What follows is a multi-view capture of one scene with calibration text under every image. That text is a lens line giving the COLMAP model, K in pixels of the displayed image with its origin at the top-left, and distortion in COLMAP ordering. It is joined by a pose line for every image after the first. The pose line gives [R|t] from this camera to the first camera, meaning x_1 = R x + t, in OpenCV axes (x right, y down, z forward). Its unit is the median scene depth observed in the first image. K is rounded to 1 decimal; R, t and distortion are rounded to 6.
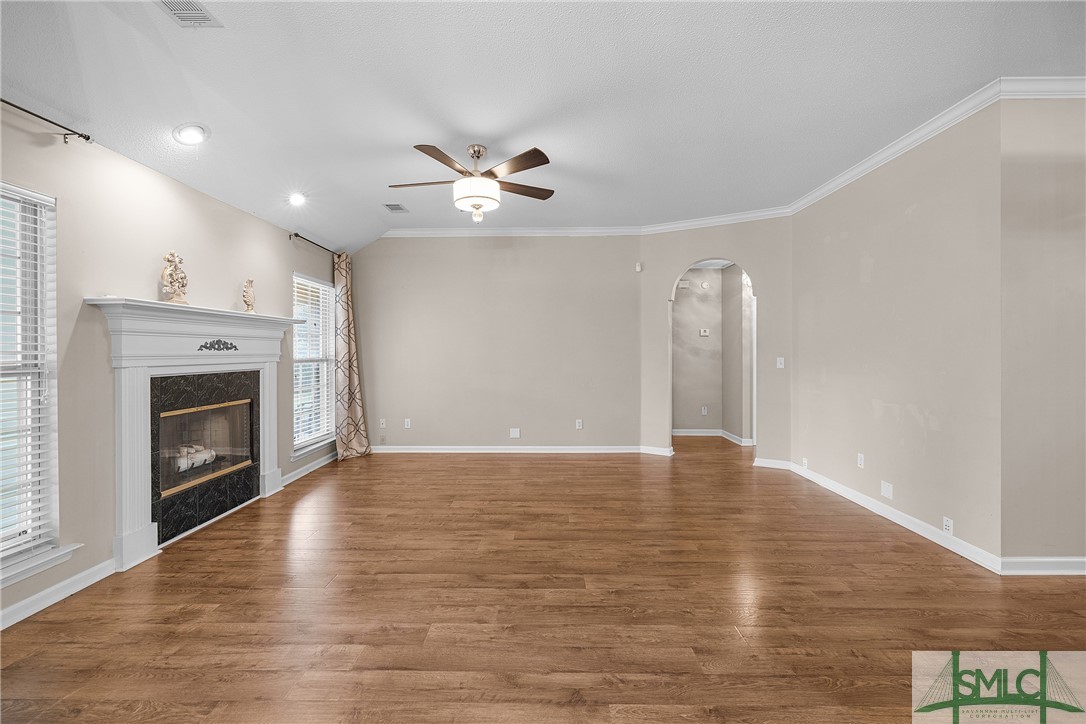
lens RADIAL K [[455.2, 0, 533.1], [0, 455.2, 352.3], [0, 0, 1]] dist [-0.001721, 0.001256]
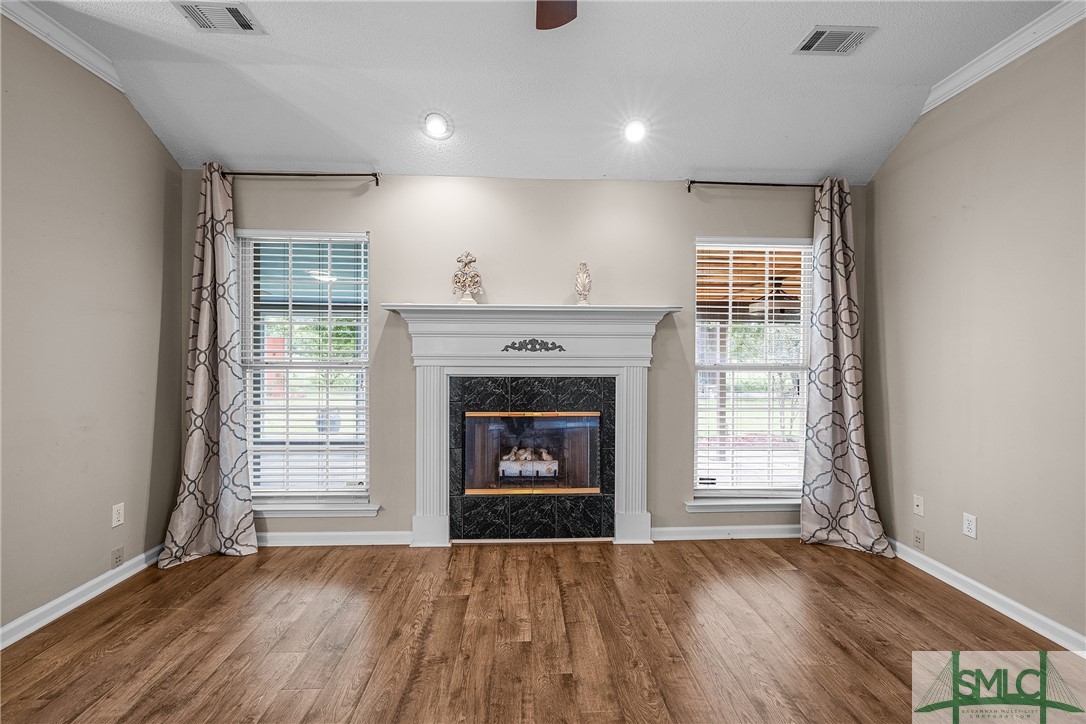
lens RADIAL K [[455.2, 0, 544.2], [0, 455.2, 355.1], [0, 0, 1]] dist [-0.001721, 0.001256]
pose [[0.080458, 0.010913, -0.996698, 0.188726], [-0.007293, 0.999920, 0.010359, -0.005671], [0.996731, 0.006435, 0.080531, 0.950403]]
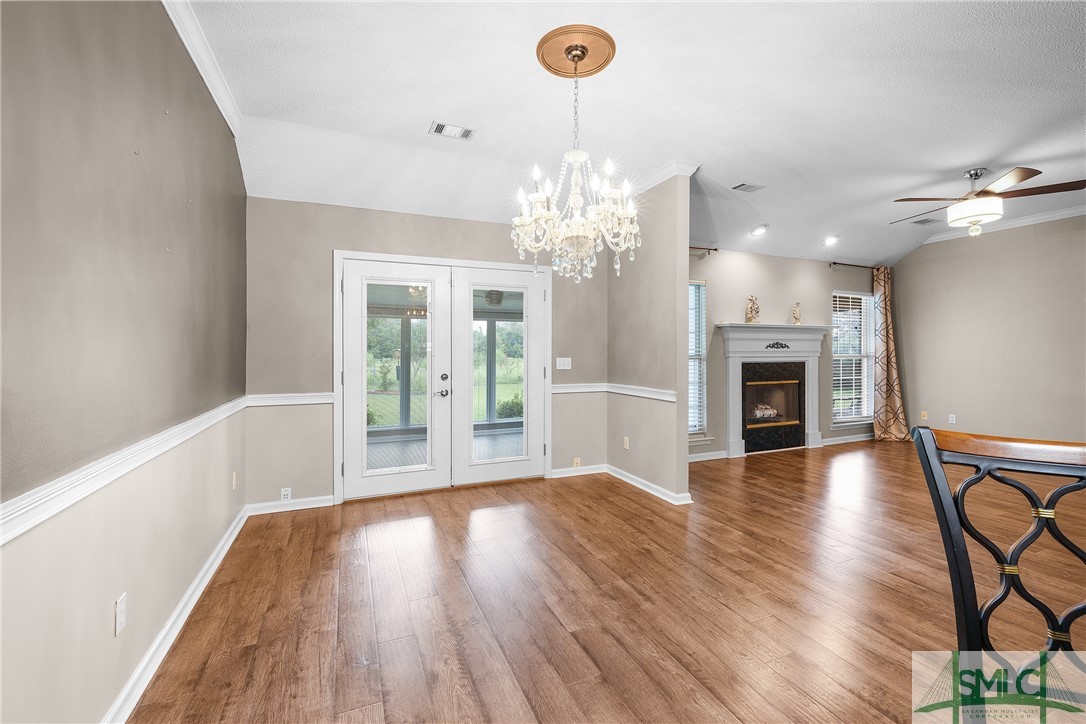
lens RADIAL K [[455.2, 0, 555.9], [0, 455.2, 348.4], [0, 0, 1]] dist [-0.001721, 0.001256]
pose [[0.431668, -0.000166, -0.902032, 0.446254], [-0.002963, 0.999994, -0.001602, 0.000541], [0.902028, 0.003364, 0.431665, -0.431177]]
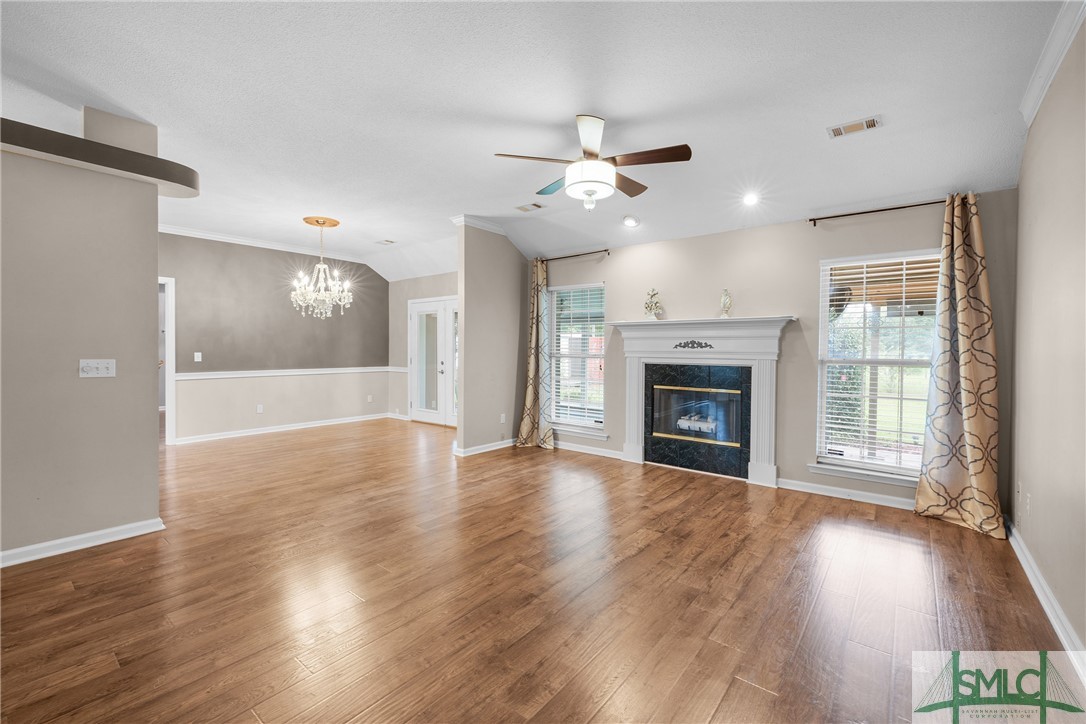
lens RADIAL K [[455.2, 0, 549.0], [0, 455.2, 354.9], [0, 0, 1]] dist [-0.001721, 0.001256]
pose [[-0.591439, 0.011291, -0.806271, 0.665740], [-0.006681, 0.999799, 0.018902, -0.007361], [0.806322, 0.016566, -0.591244, 1.460340]]
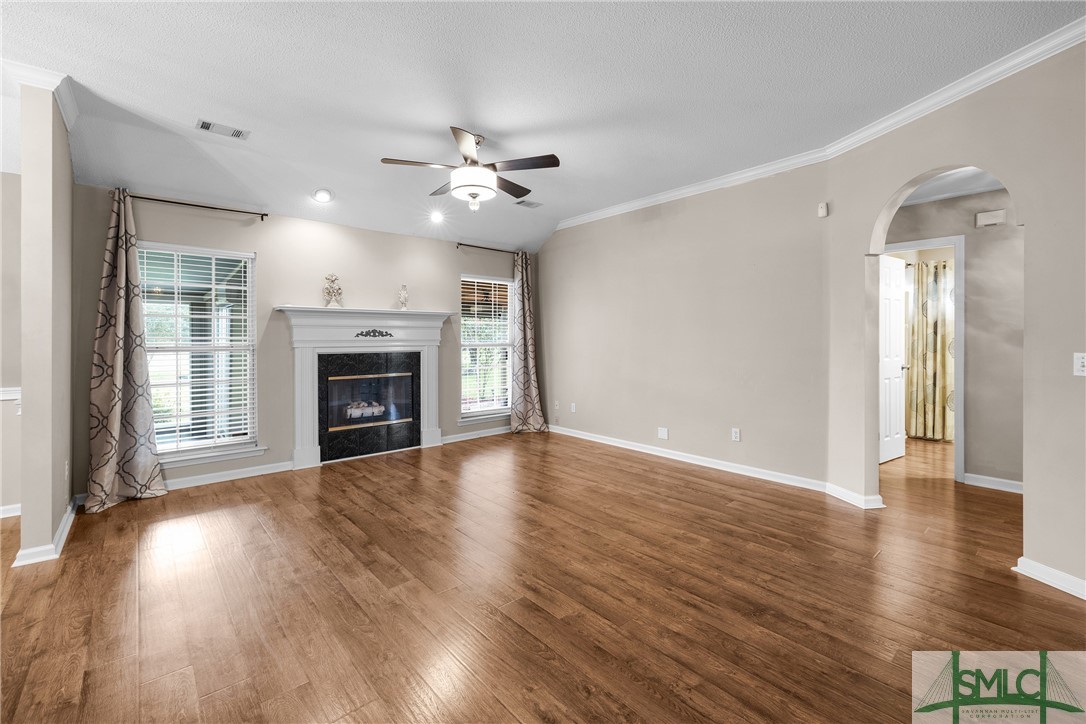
lens RADIAL K [[455.2, 0, 539.1], [0, 455.2, 340.8], [0, 0, 1]] dist [-0.001721, 0.001256]
pose [[0.678514, 0.006365, -0.734560, 0.710604], [-0.001773, 0.999974, 0.007027, -0.003375], [0.734585, -0.003466, 0.678508, 0.410707]]
